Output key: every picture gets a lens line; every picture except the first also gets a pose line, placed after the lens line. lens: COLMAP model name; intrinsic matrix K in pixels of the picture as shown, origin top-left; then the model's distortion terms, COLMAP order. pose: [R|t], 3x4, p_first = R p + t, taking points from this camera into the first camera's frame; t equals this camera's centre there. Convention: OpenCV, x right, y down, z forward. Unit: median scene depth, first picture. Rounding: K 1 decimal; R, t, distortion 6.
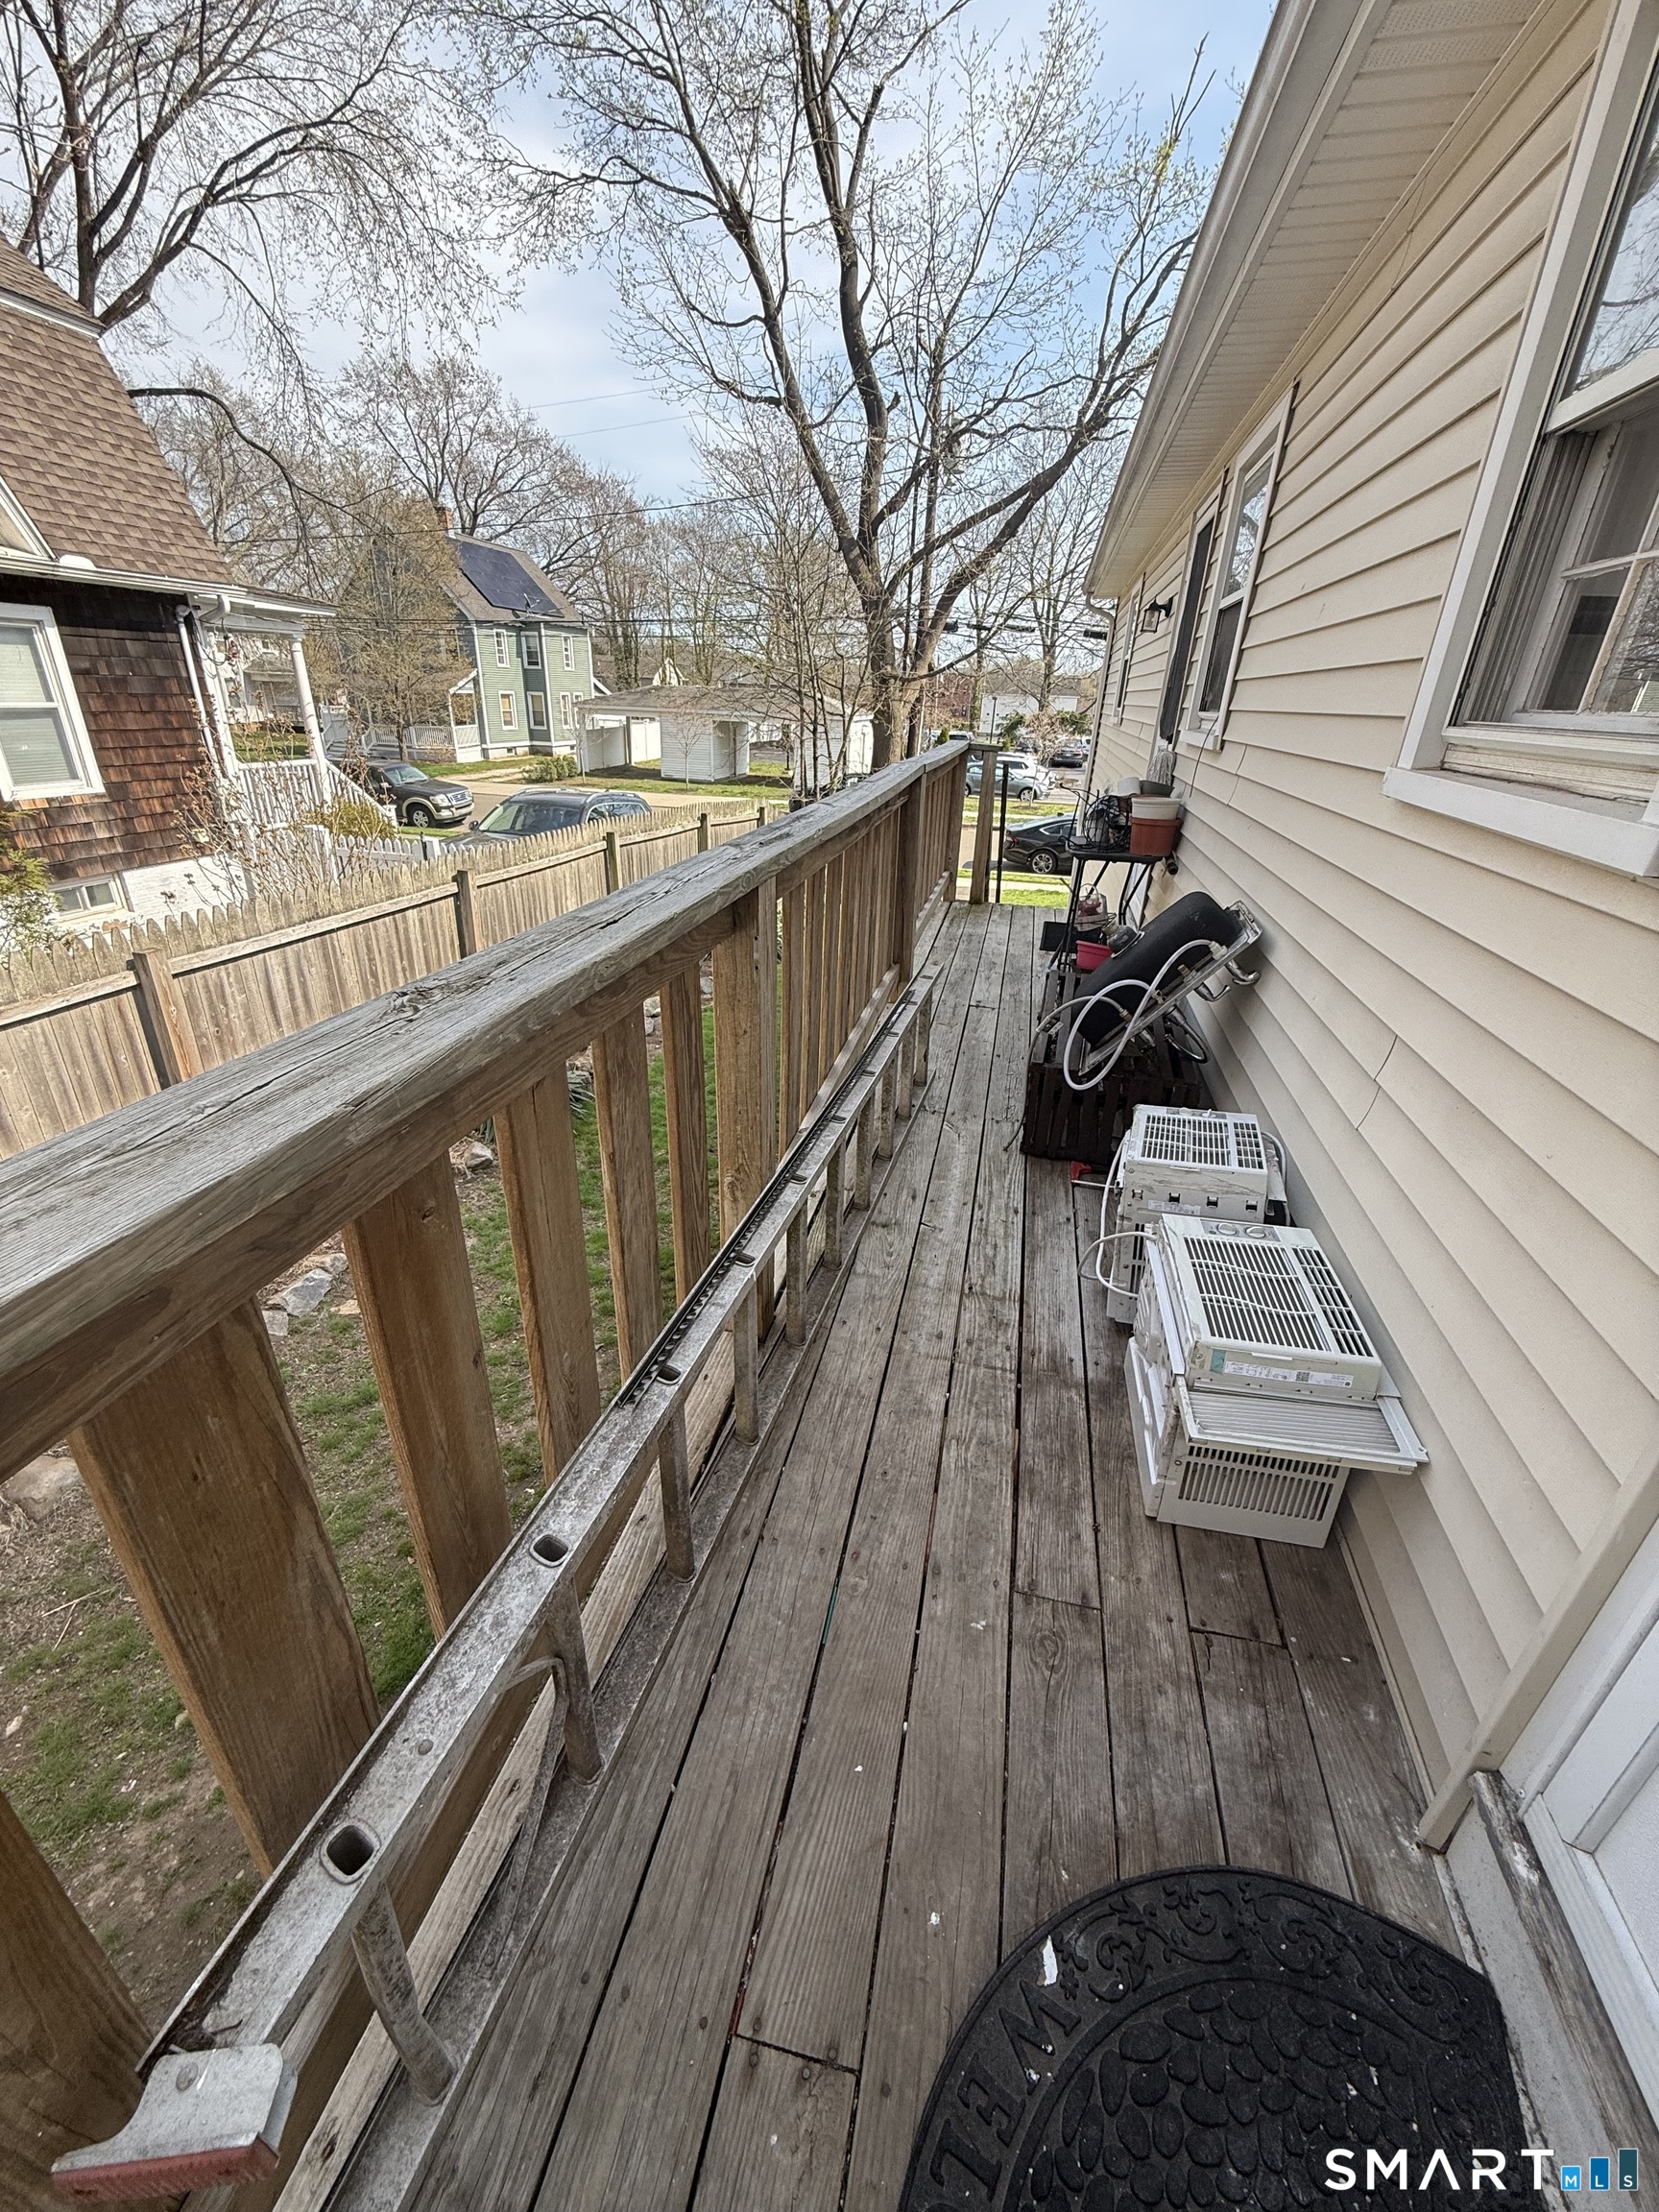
lens RADIAL K [[879.2, 0, 830.9], [0, 879.2, 1102.3], [0, 0, 1]] dist [0.001780, -0.000031]
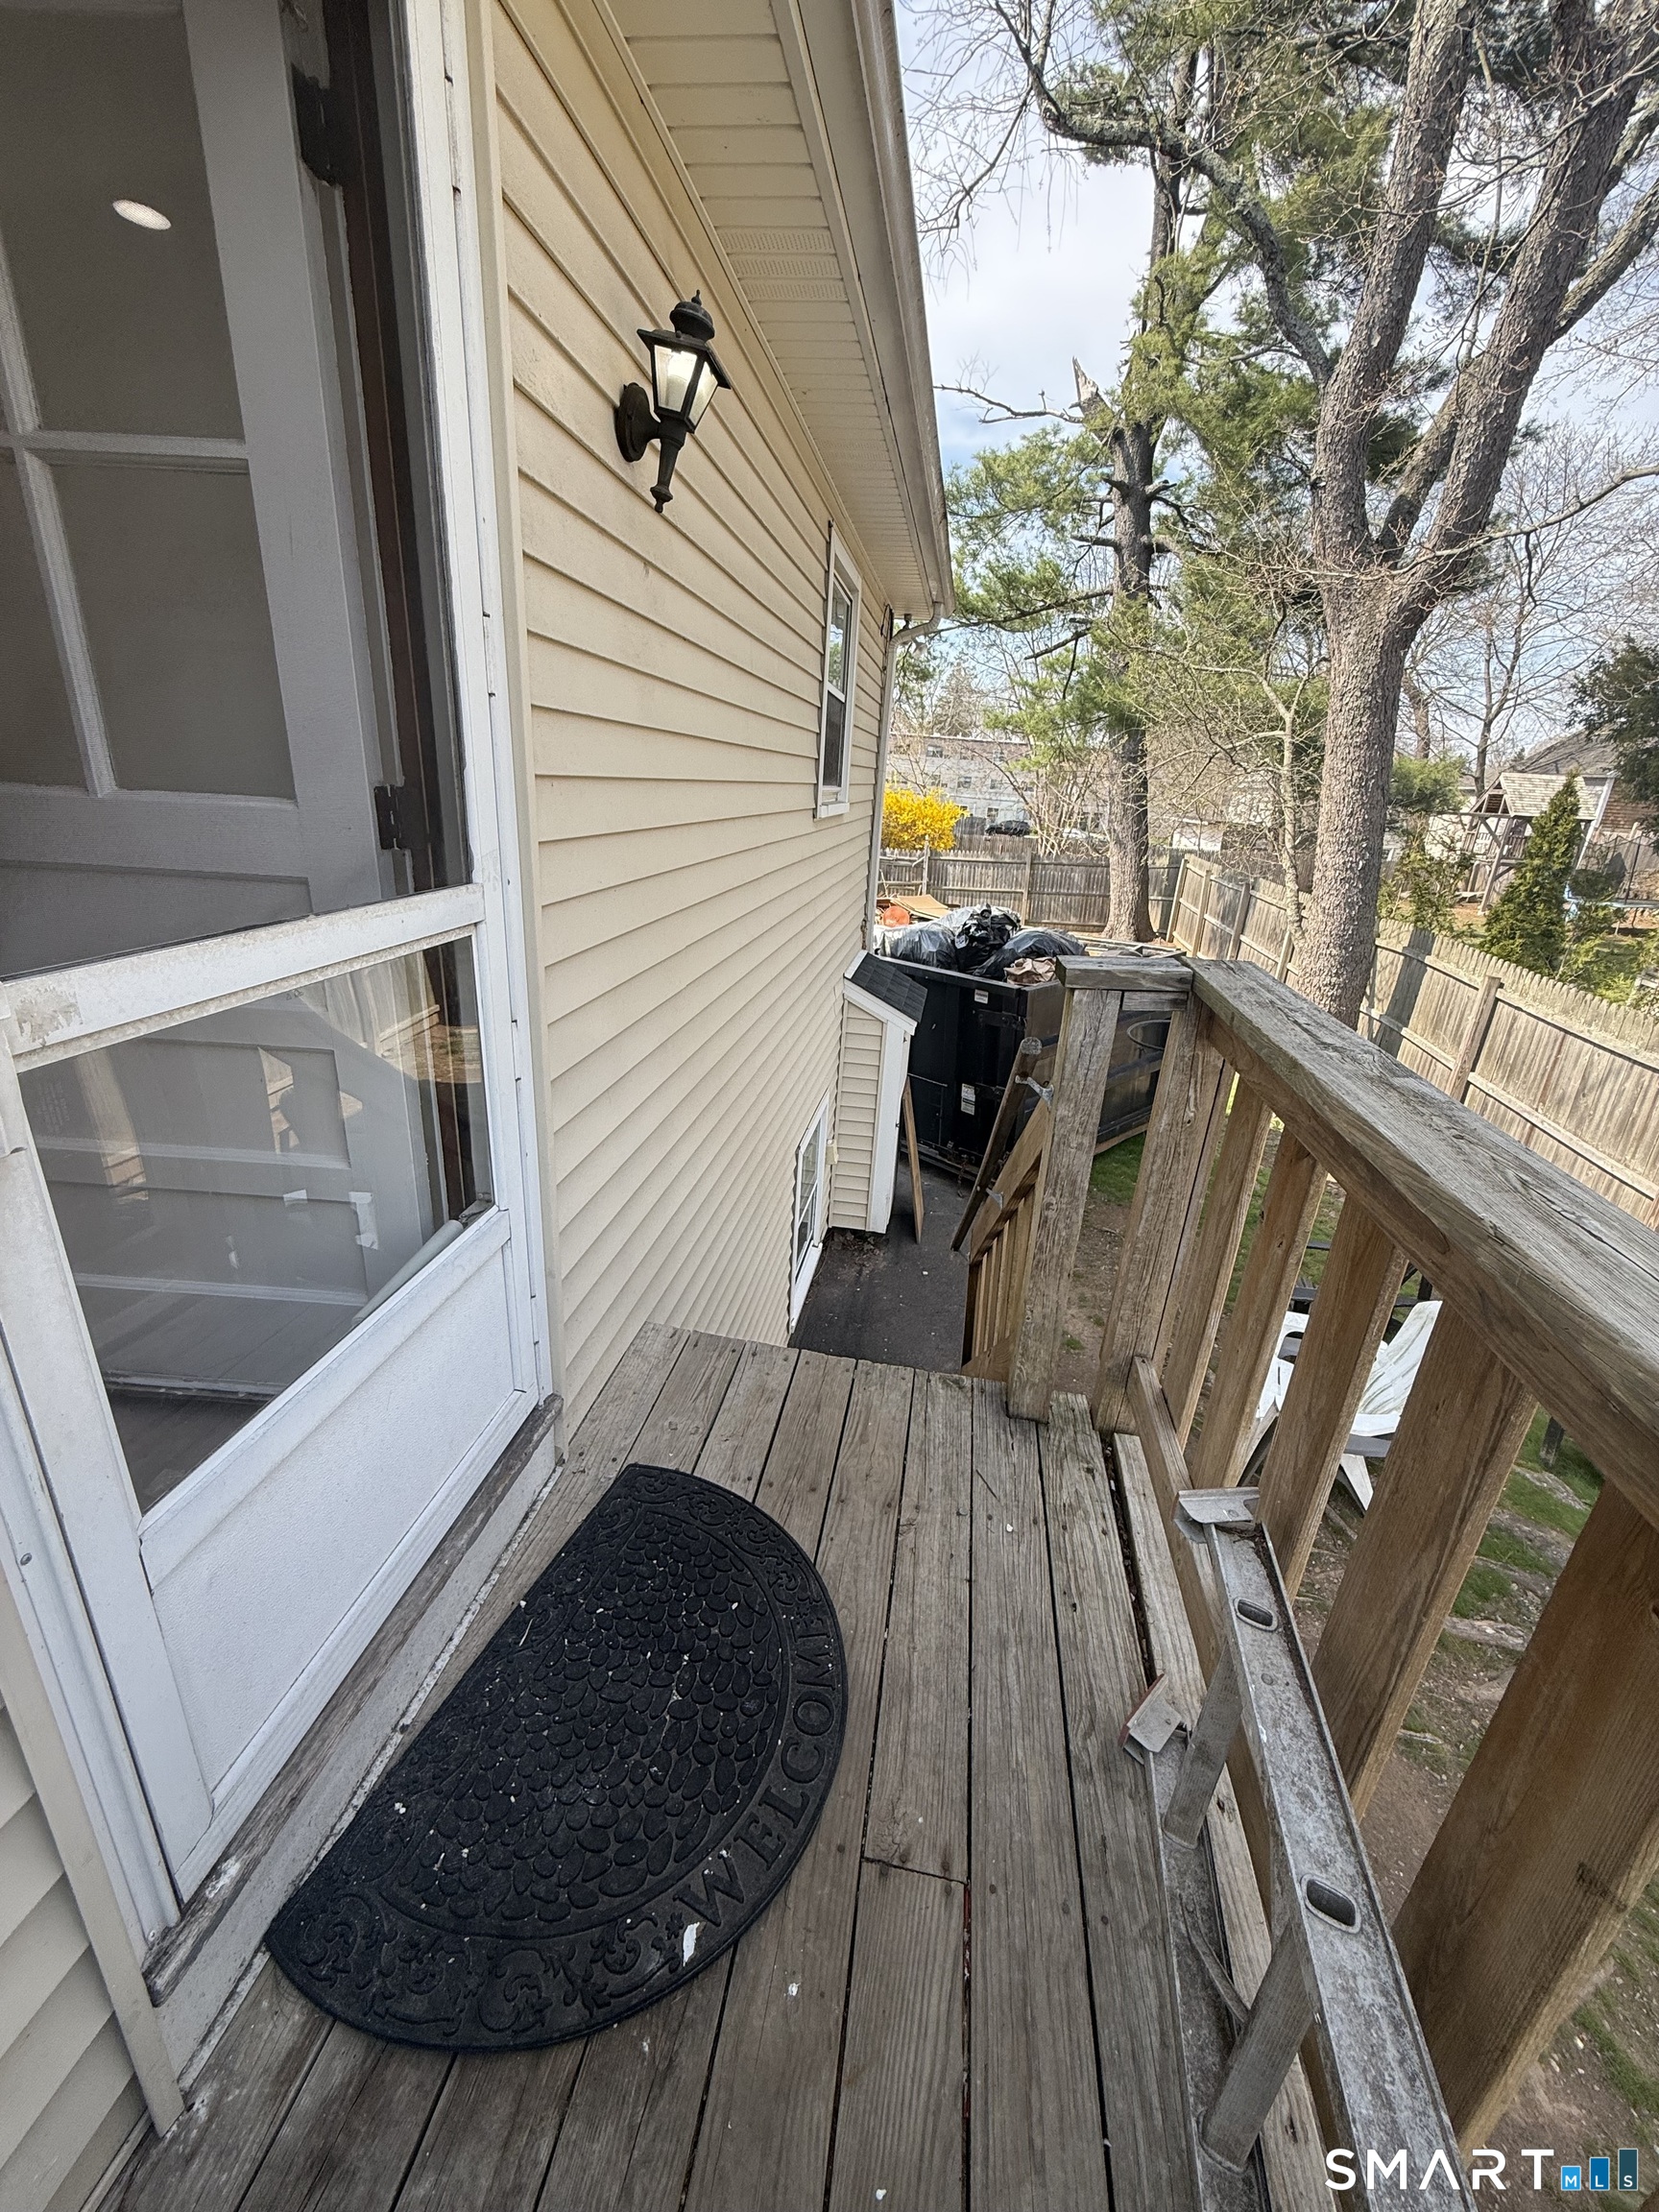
lens RADIAL K [[879.2, 0, 833.8], [0, 879.2, 1109.0], [0, 0, 1]] dist [0.001780, -0.000031]
pose [[-0.992857, -0.072310, -0.094898, 0.253109], [-0.118365, 0.696797, 0.707435, -0.500736], [0.014970, 0.713614, -0.700379, 1.046719]]
